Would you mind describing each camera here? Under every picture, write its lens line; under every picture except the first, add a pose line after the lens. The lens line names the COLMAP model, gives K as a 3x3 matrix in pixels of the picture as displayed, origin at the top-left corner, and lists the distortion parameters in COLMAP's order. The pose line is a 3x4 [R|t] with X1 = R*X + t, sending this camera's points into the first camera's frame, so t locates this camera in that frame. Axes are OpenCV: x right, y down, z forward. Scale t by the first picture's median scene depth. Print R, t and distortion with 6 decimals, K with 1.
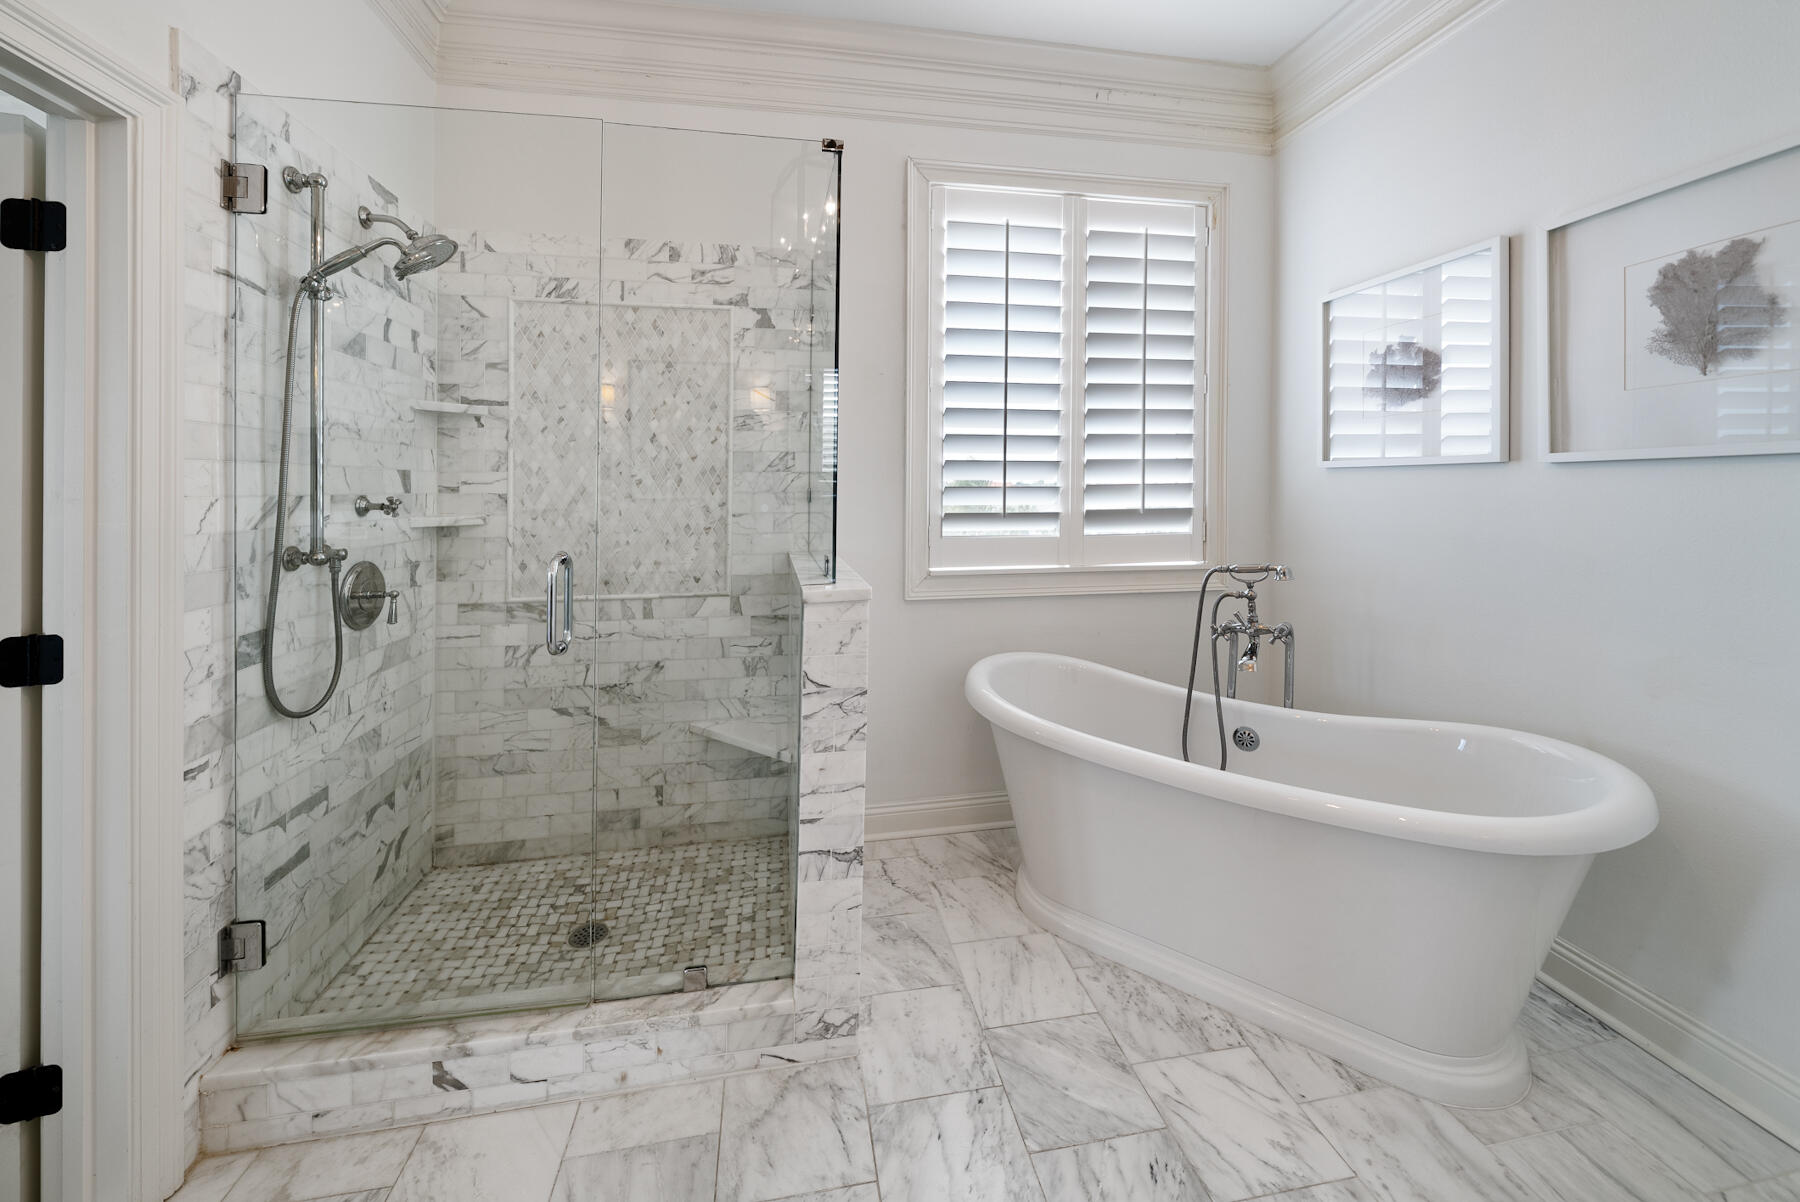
lens RADIAL K [[670.6, 0, 900.9], [0, 670.6, 488.9], [0, 0, 1]] dist [-0.001824, -0.000442]
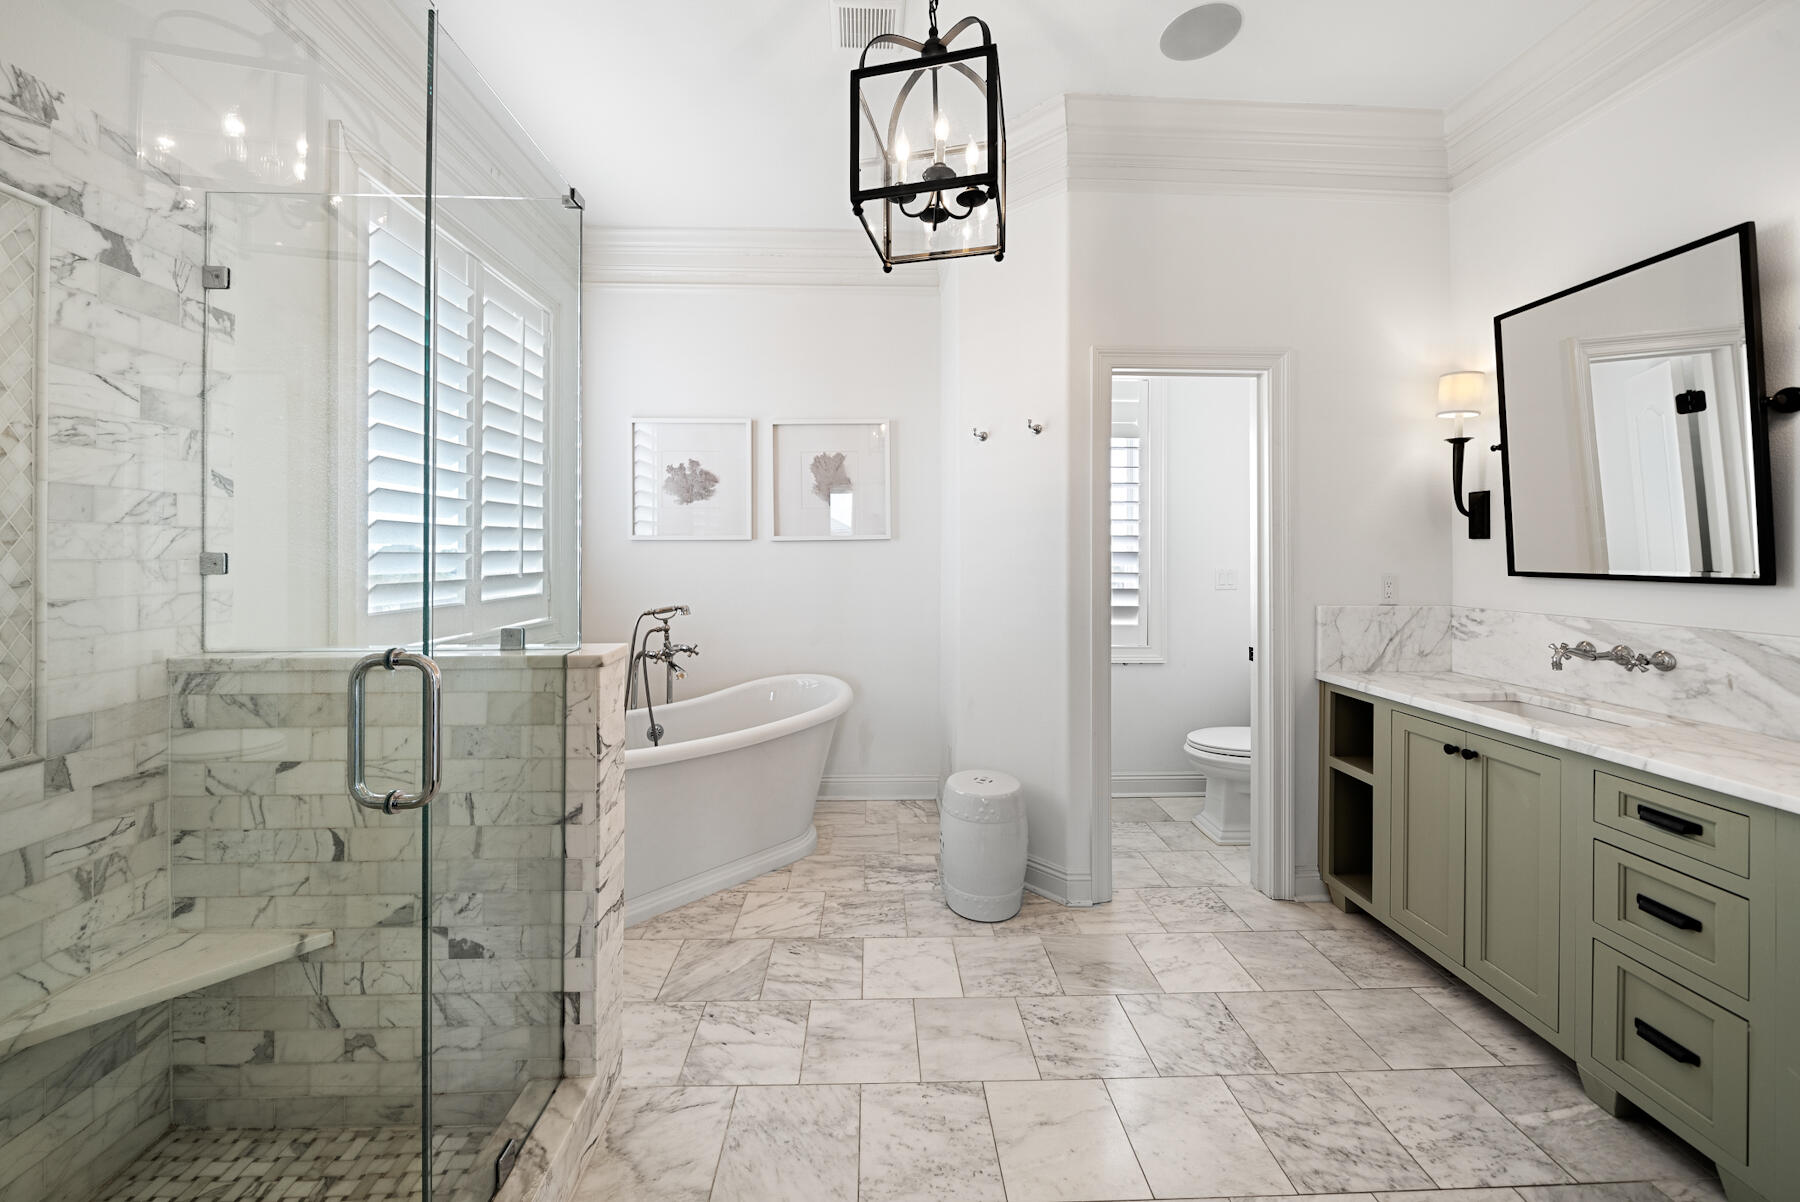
lens RADIAL K [[632.4, 0, 898.1], [0, 632.4, 559.2], [0, 0, 1]] dist [0.000263, 0.000086]
pose [[0.139351, -0.007321, 0.990216, -0.752602], [0.004296, 0.999968, 0.006789, 0.004200], [-0.990234, 0.003308, 0.139378, 0.324886]]
